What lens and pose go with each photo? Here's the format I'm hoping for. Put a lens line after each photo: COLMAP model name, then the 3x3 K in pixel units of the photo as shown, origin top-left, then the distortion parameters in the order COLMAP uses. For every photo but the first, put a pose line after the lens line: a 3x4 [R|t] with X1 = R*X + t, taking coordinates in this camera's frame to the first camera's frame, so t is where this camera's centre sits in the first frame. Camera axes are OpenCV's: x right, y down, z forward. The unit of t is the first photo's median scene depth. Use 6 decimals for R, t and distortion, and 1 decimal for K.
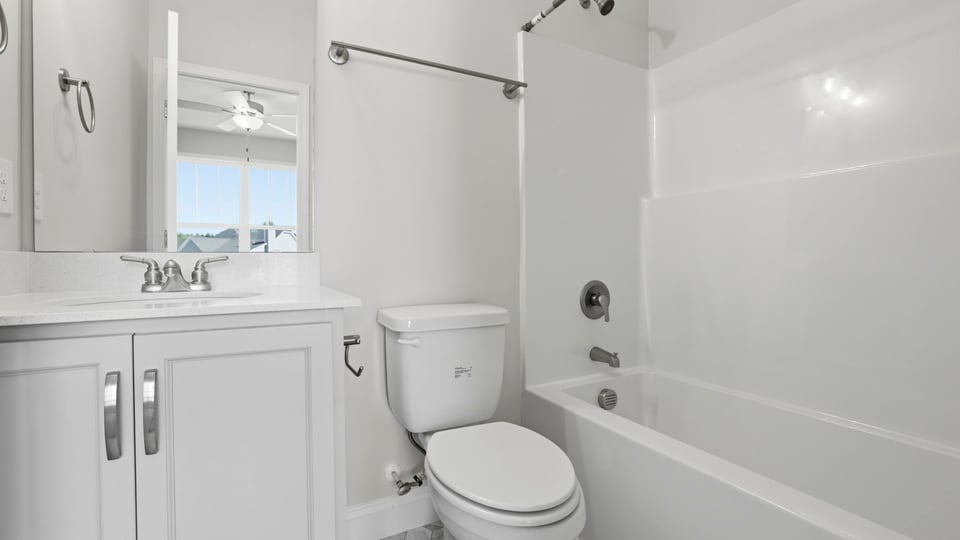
lens RADIAL K [[422.8, 0, 479.6], [0, 422.8, 268.4], [0, 0, 1]] dist [-0.044353, 0.014562]
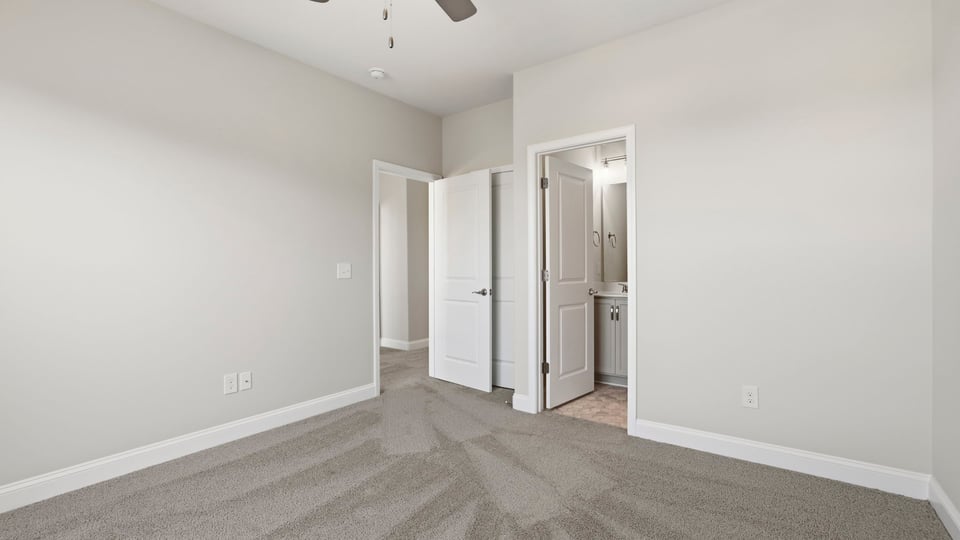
lens RADIAL K [[422.8, 0, 479.6], [0, 422.8, 268.4], [0, 0, 1]] dist [-0.044353, 0.014562]
pose [[0.442607, -0.004018, -0.896707, 3.793700], [-0.009971, 0.999906, -0.009402, -0.227650], [0.896660, 0.013102, 0.442525, -3.504202]]
